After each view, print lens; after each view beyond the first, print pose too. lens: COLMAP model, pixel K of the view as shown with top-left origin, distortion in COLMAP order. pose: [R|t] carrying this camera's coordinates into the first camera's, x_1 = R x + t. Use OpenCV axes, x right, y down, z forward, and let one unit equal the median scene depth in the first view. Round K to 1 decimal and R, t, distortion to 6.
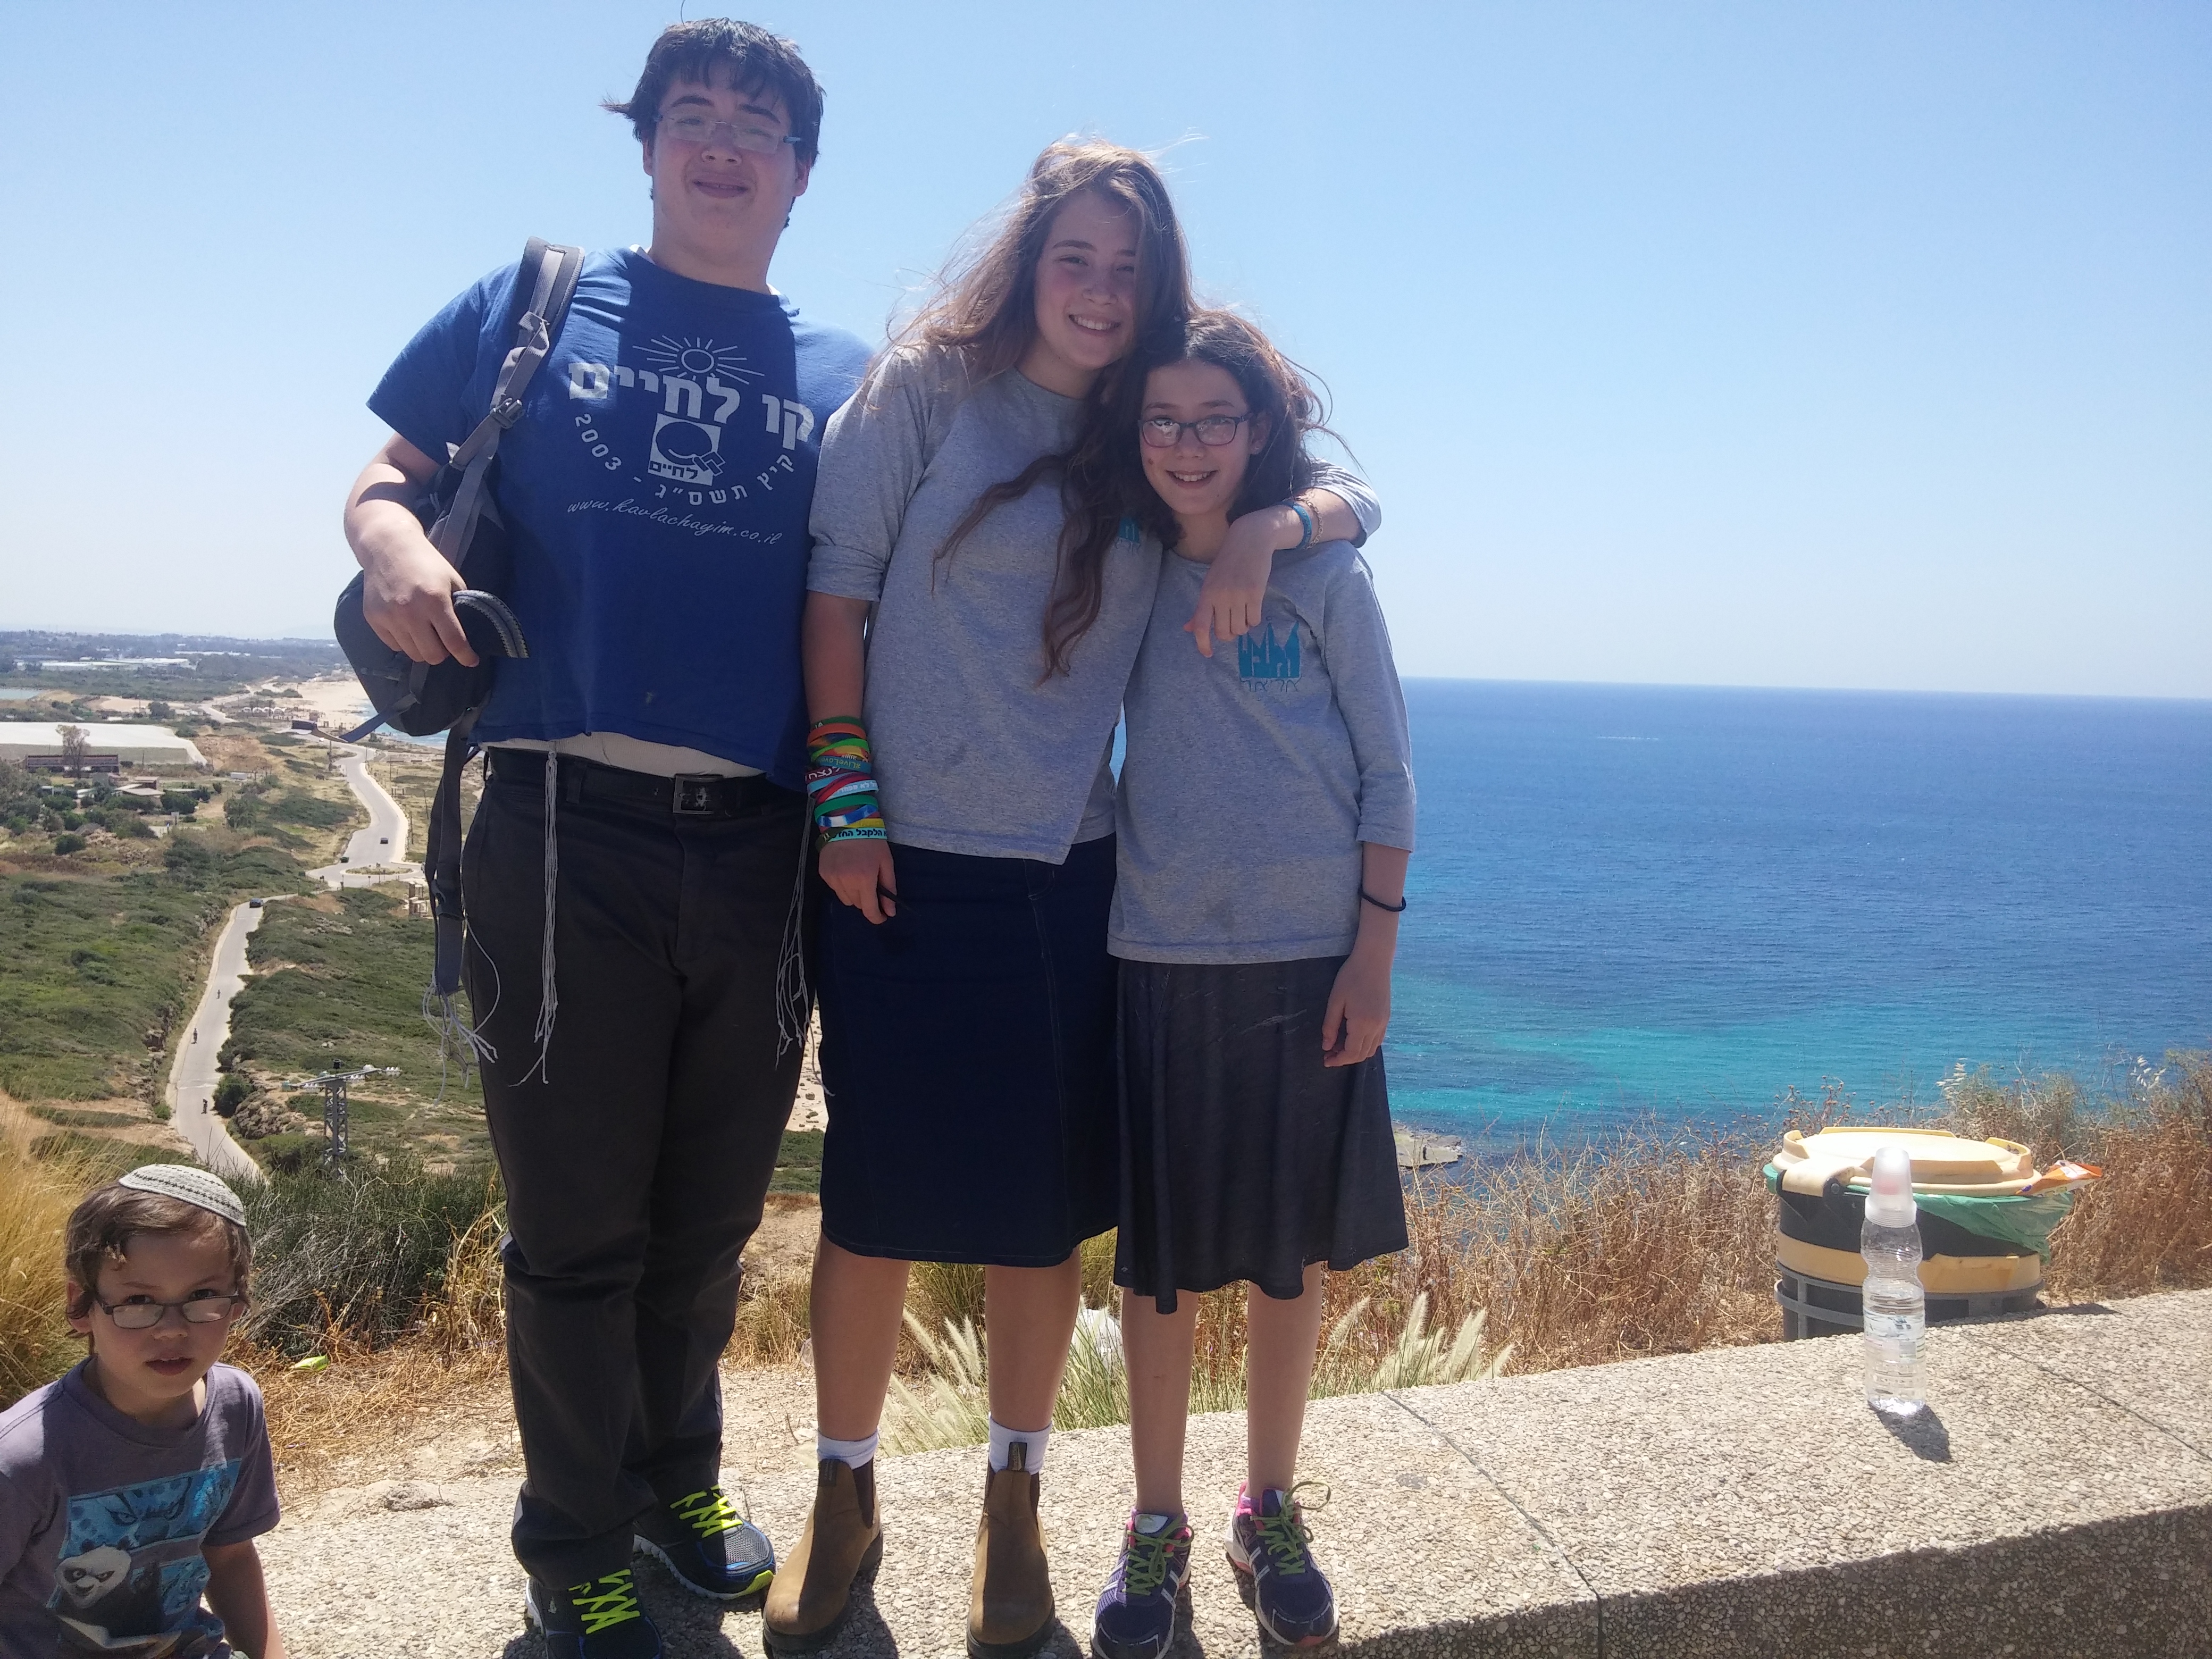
lens RADIAL K [[1846.9, 0, 1109.9], [0, 1846.9, 821.5], [0, 0, 1]] dist [0.060685, -0.068163]
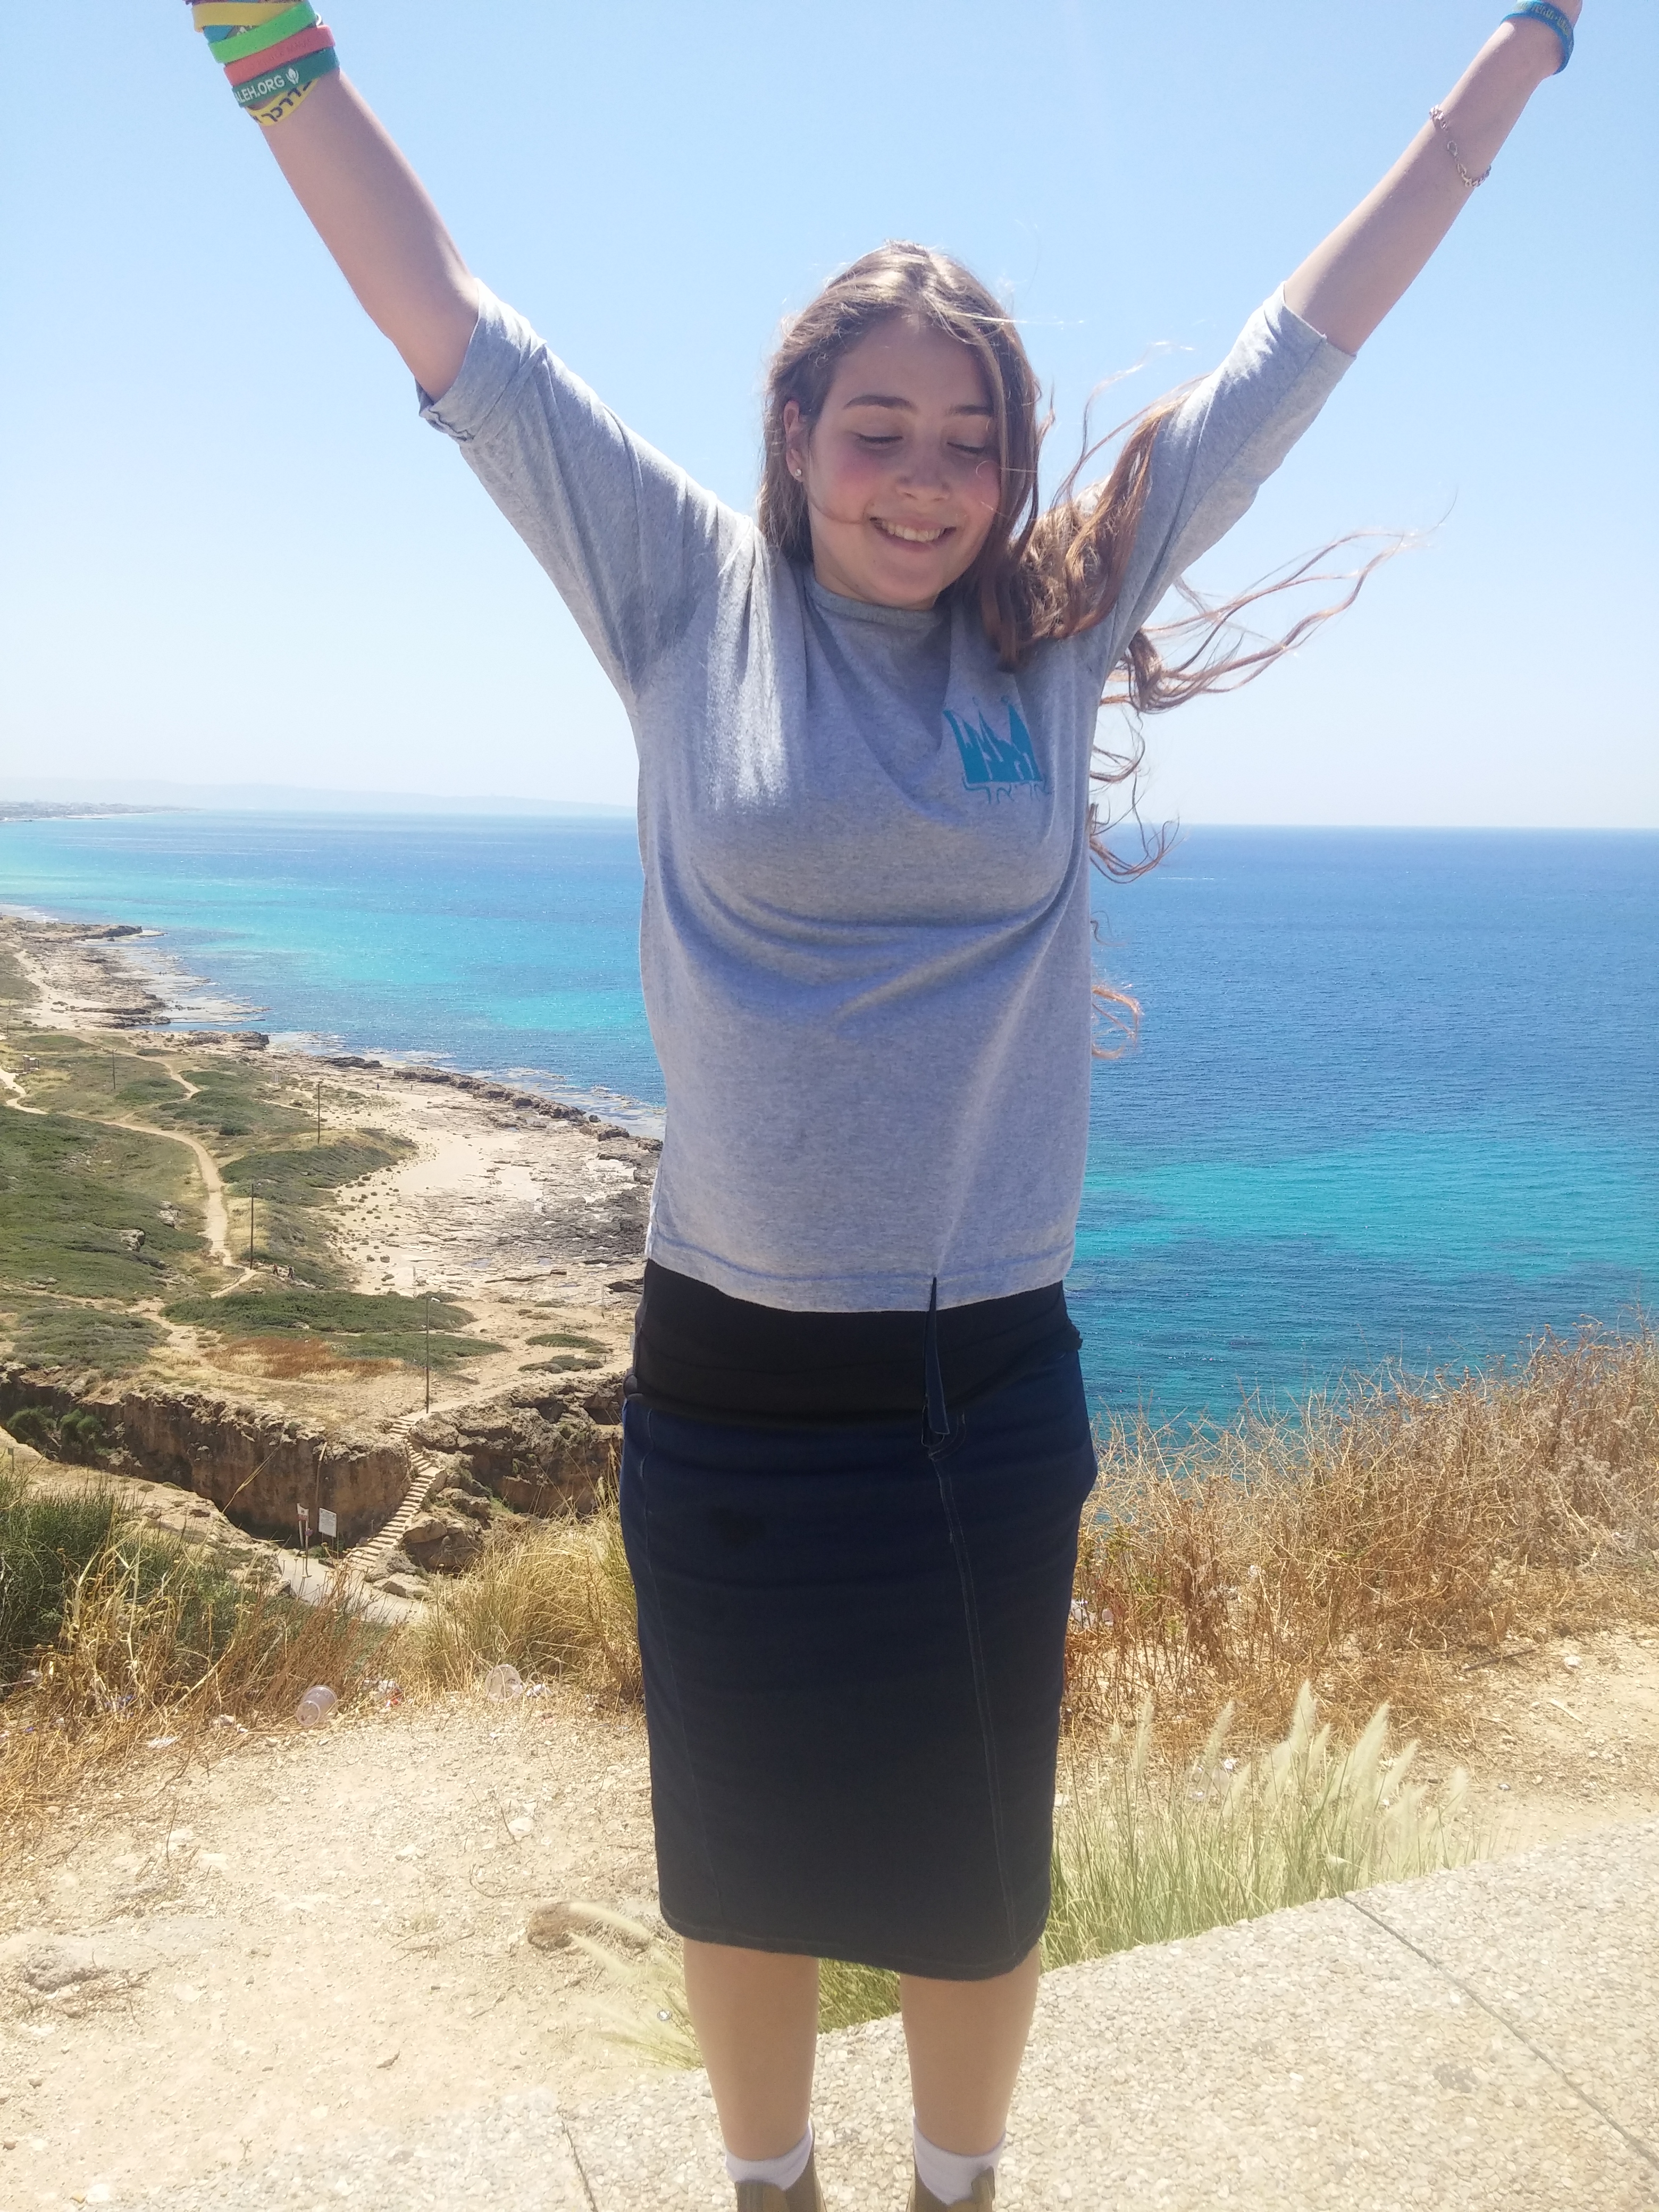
lens RADIAL K [[1839.2, 0, 833.8], [0, 1839.2, 1080.9], [0, 0, 1]] dist [0.080057, -0.085298]
pose [[0.996218, -0.026224, 0.082838, -0.068568], [0.021156, 0.997884, 0.061481, -0.050783], [-0.084275, -0.059496, 0.994665, 0.131351]]
